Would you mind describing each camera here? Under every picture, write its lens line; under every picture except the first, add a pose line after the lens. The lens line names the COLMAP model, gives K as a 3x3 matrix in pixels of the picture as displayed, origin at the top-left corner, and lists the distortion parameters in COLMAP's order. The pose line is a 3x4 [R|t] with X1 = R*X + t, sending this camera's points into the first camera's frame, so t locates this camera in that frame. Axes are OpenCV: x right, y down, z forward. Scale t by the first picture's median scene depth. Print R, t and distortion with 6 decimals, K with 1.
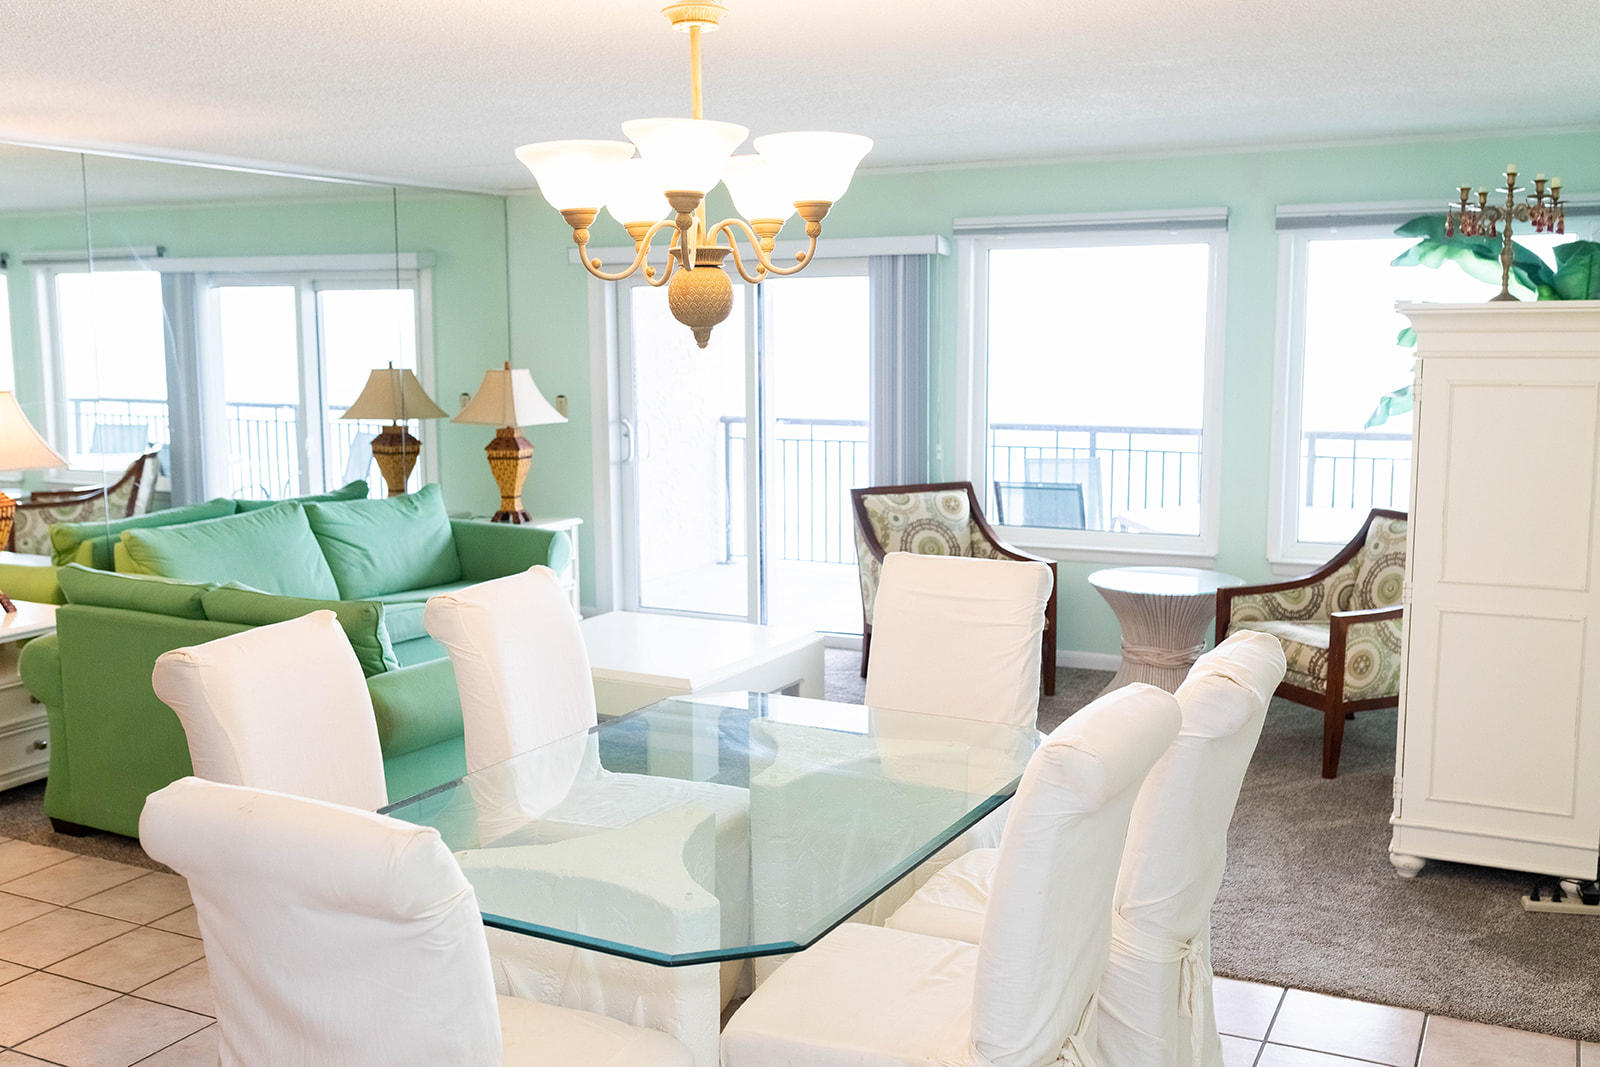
lens RADIAL K [[1542.7, 0, 800.0], [0, 1542.7, 533.5], [0, 0, 1]] dist [0.014569, 0.002055]
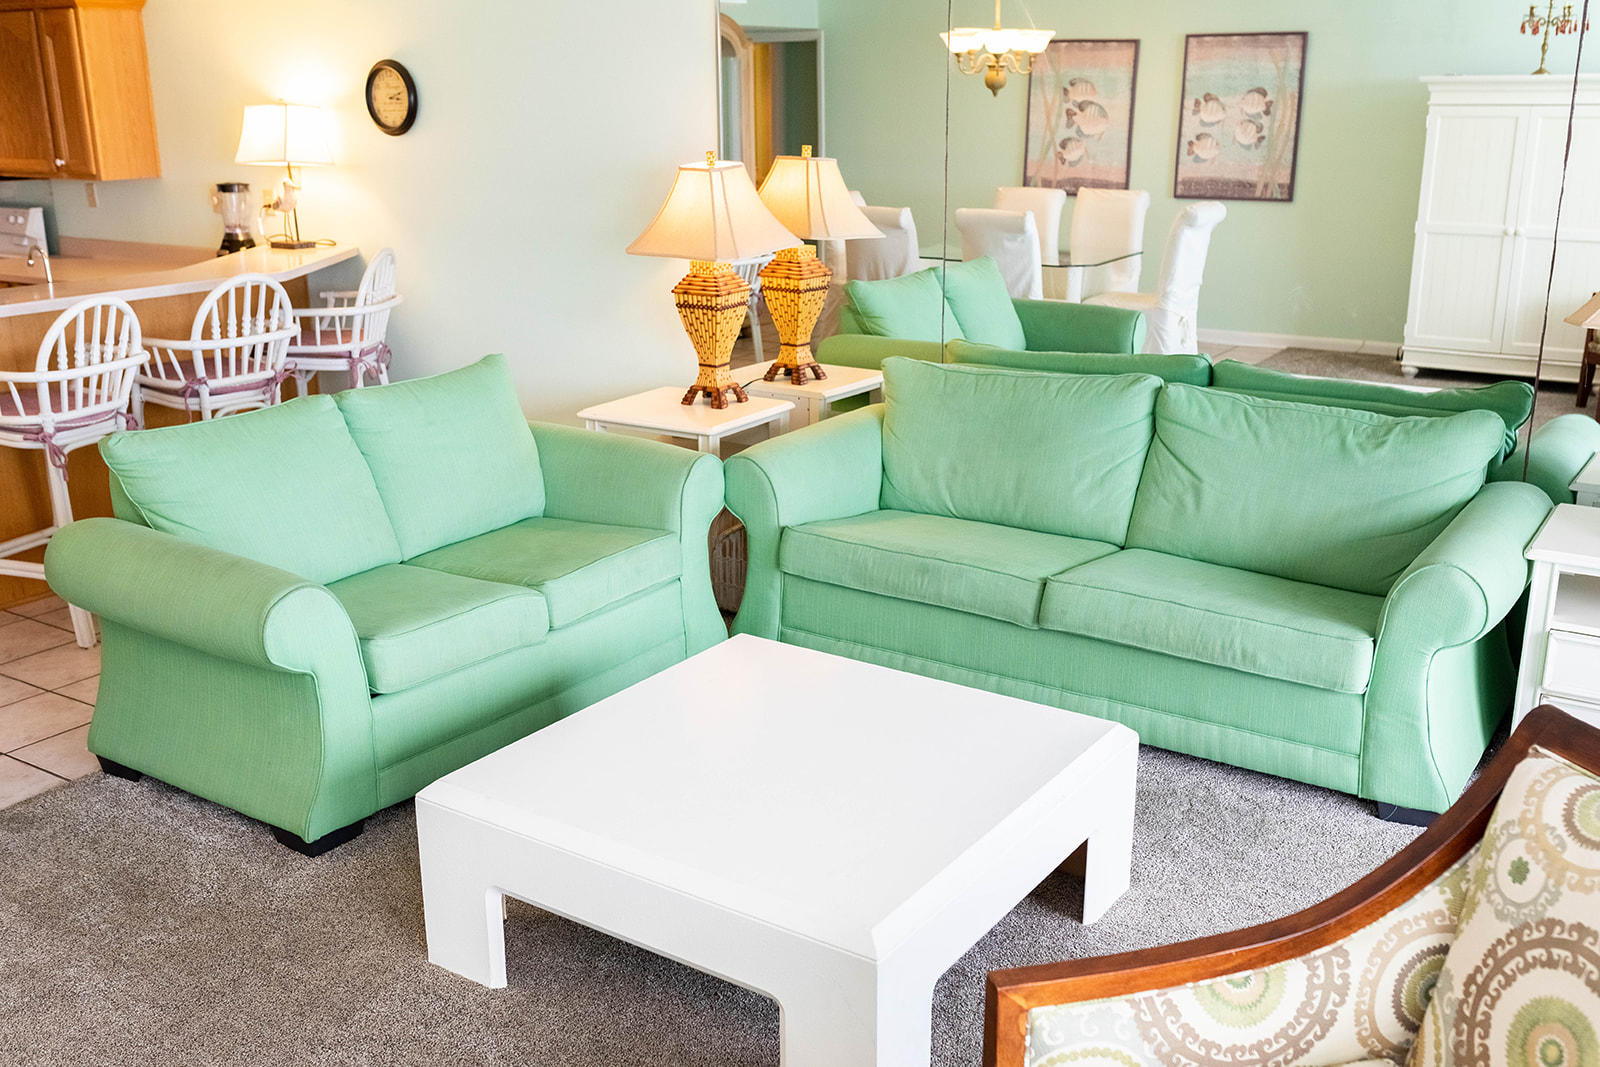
lens RADIAL K [[1542.7, 0, 800.0], [0, 1542.7, 533.5], [0, 0, 1]] dist [0.014569, 0.002055]
pose [[-0.122236, 0.283744, -0.951077, 0.277800], [-0.125032, 0.946226, 0.298366, -0.113760], [0.984594, 0.155387, -0.080186, 0.789138]]
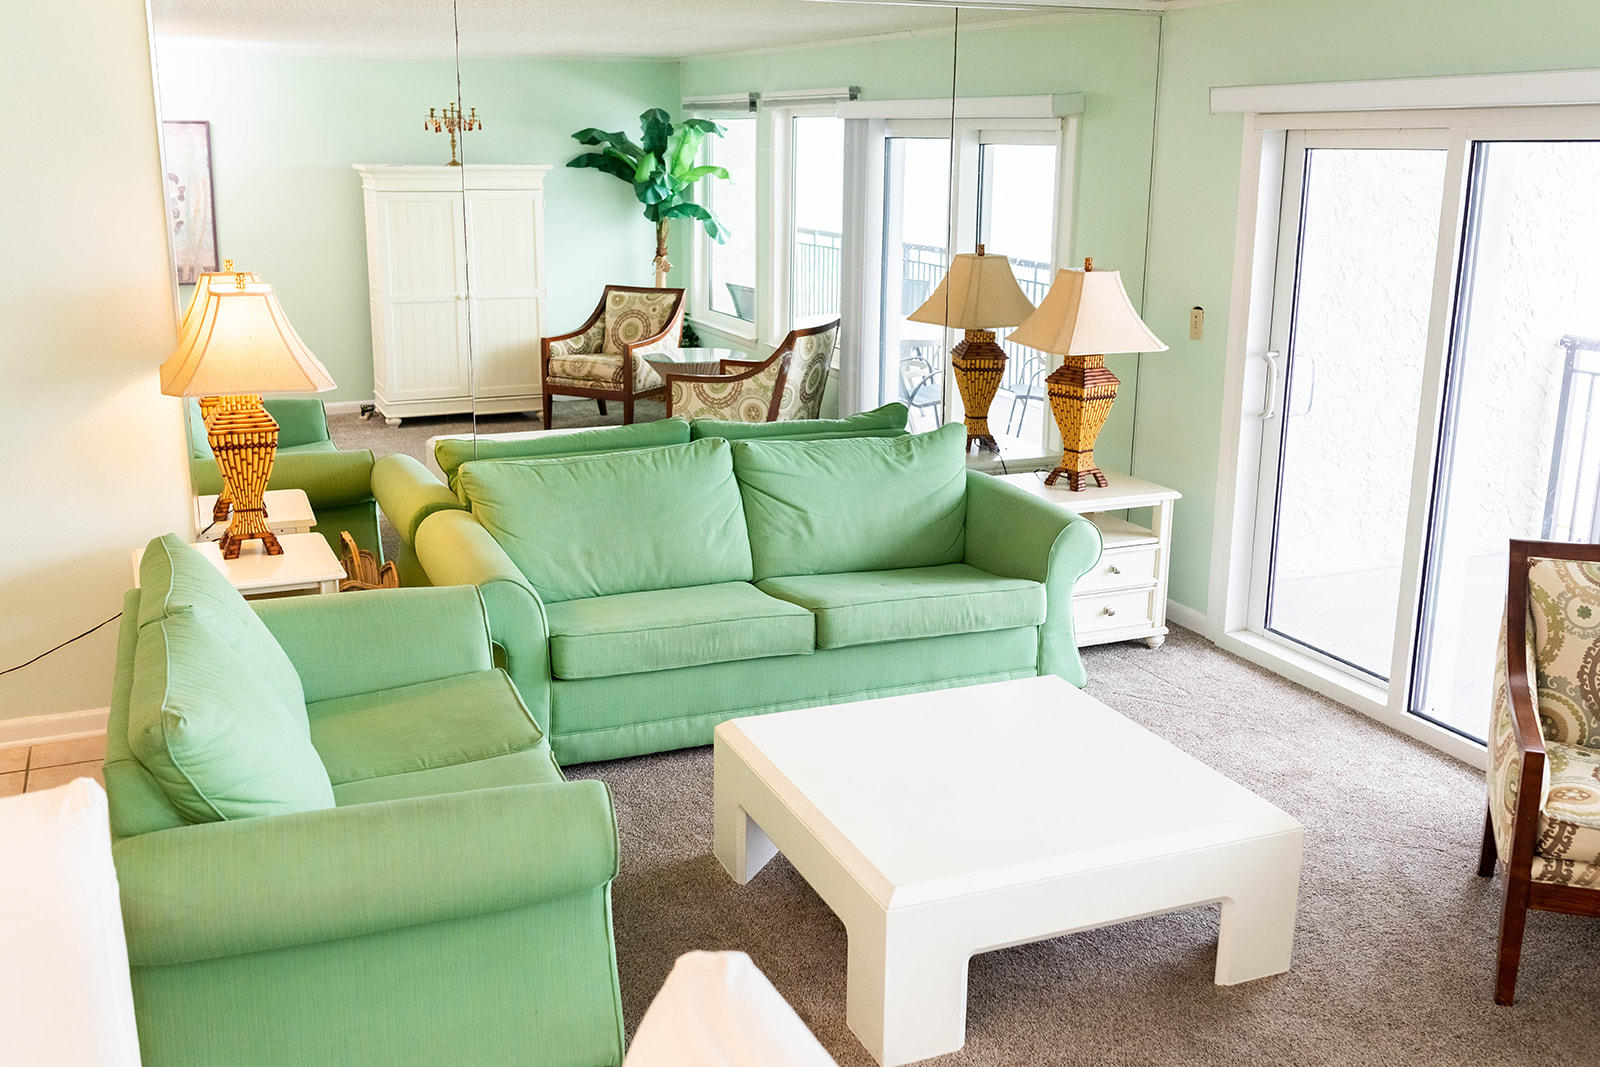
lens RADIAL K [[1524.8, 0, 800.0], [0, 1524.8, 533.5], [0, 0, 1]] dist [0.011667, 0.002508]
pose [[0.763786, 0.170761, -0.622472, 0.158634], [-0.096823, 0.983770, 0.151071, -0.079581], [0.638166, -0.055116, 0.767923, 0.376519]]
